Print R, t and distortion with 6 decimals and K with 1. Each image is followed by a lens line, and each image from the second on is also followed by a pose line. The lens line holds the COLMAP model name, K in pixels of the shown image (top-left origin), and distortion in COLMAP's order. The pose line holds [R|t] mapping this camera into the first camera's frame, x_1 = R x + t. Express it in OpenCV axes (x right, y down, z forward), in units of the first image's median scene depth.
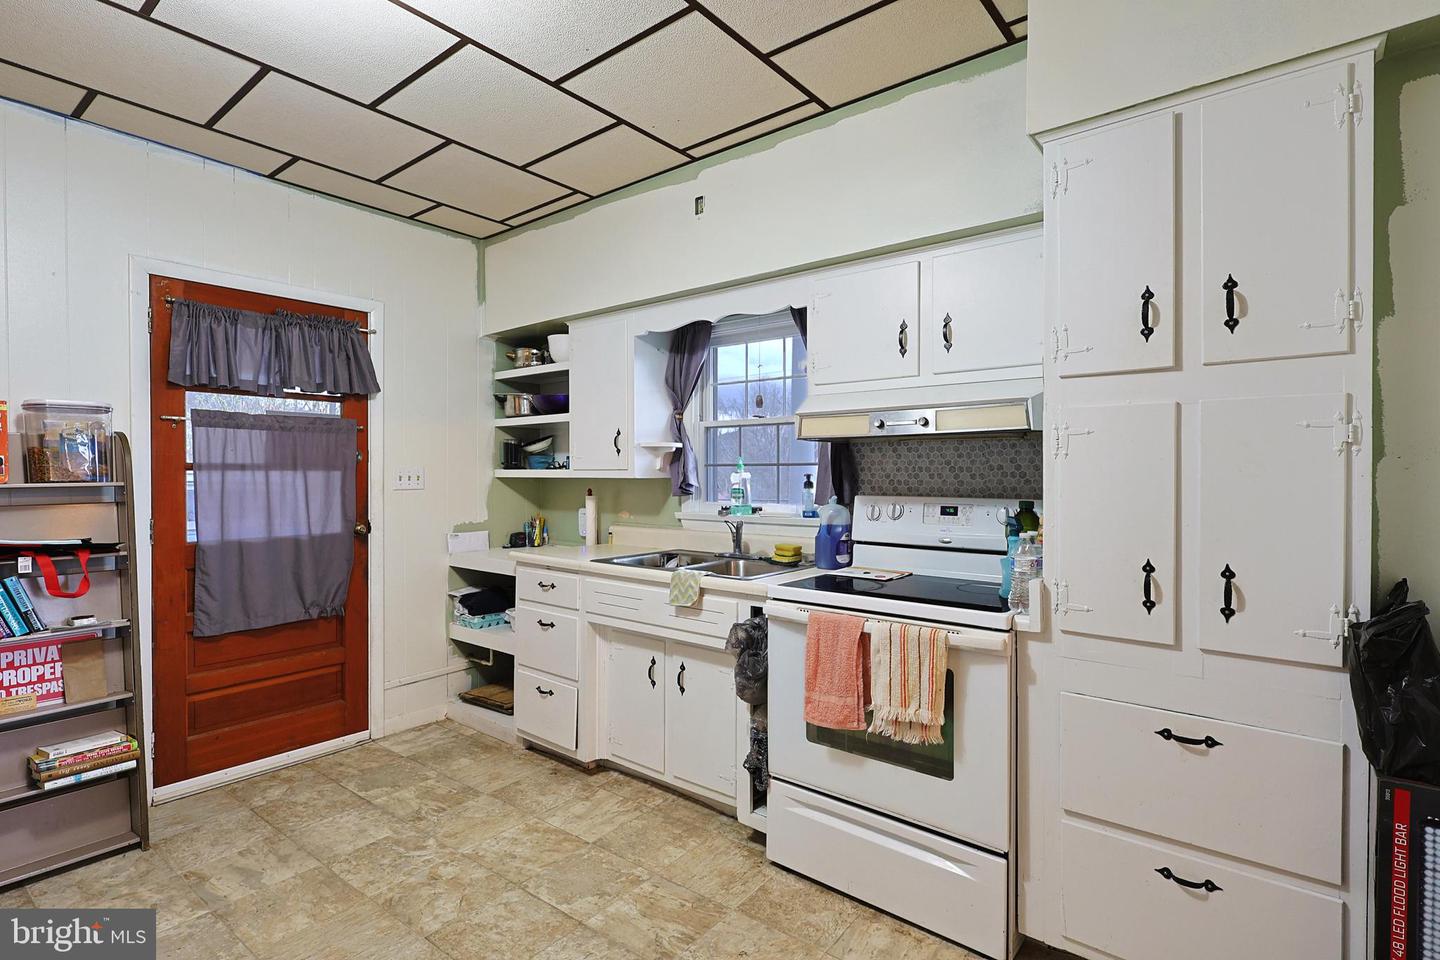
lens RADIAL K [[702.2, 0, 727.7], [0, 702.2, 476.1], [0, 0, 1]] dist [-0.004098, 0.002586]
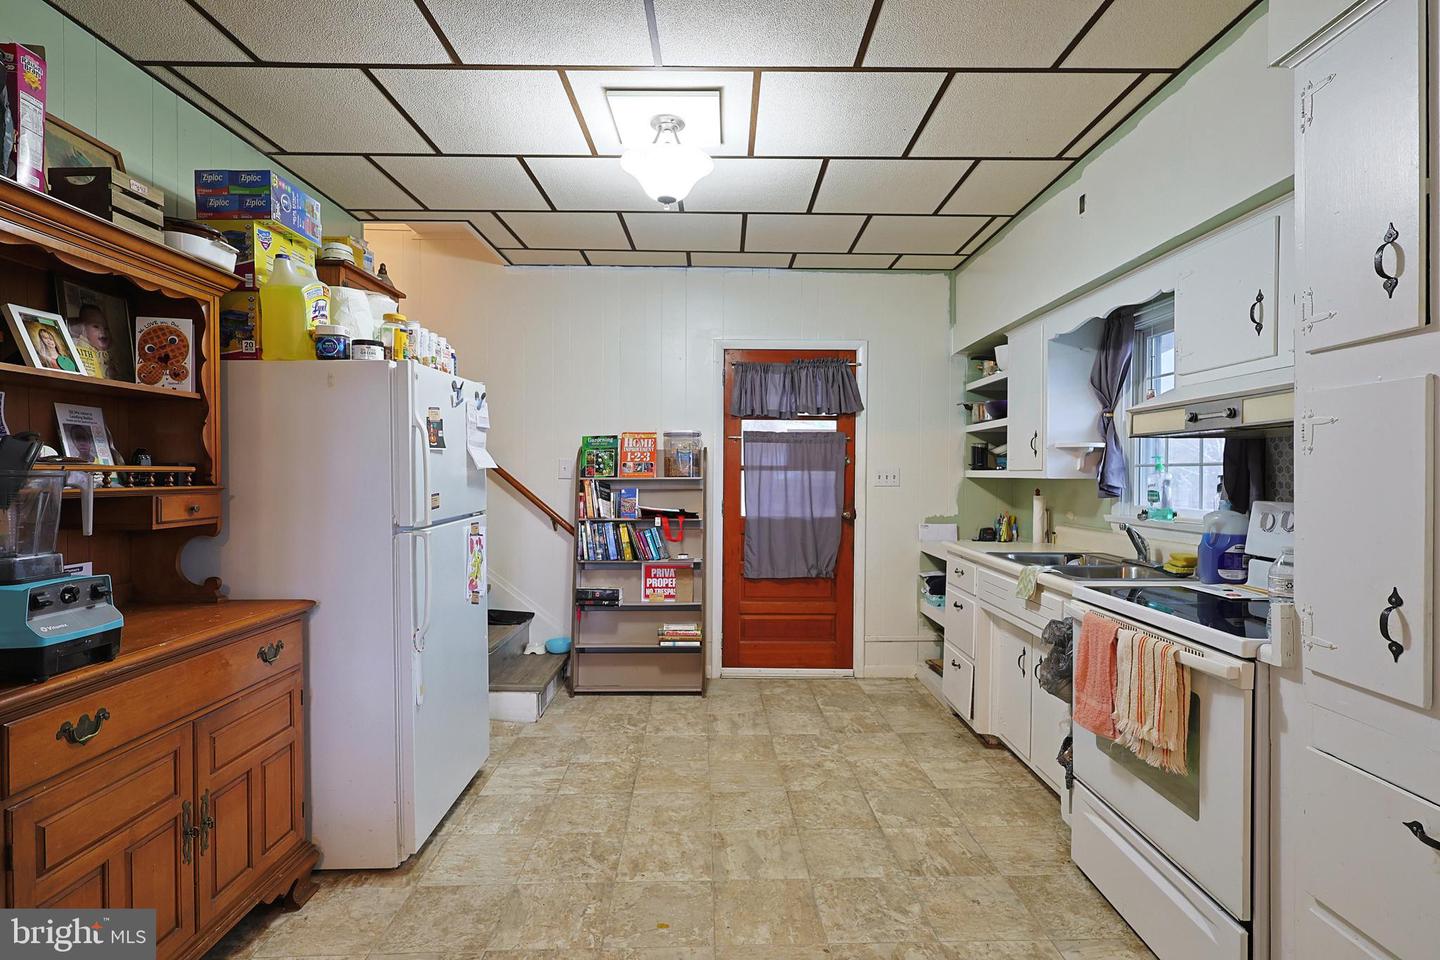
lens RADIAL K [[702.2, 0, 724.2], [0, 702.2, 472.7], [0, 0, 1]] dist [-0.004098, 0.002586]
pose [[0.627962, 0.003164, -0.778238, 0.427475], [-0.009472, 0.999949, -0.003579, 0.003039], [0.778187, 0.009619, 0.627960, -0.014290]]
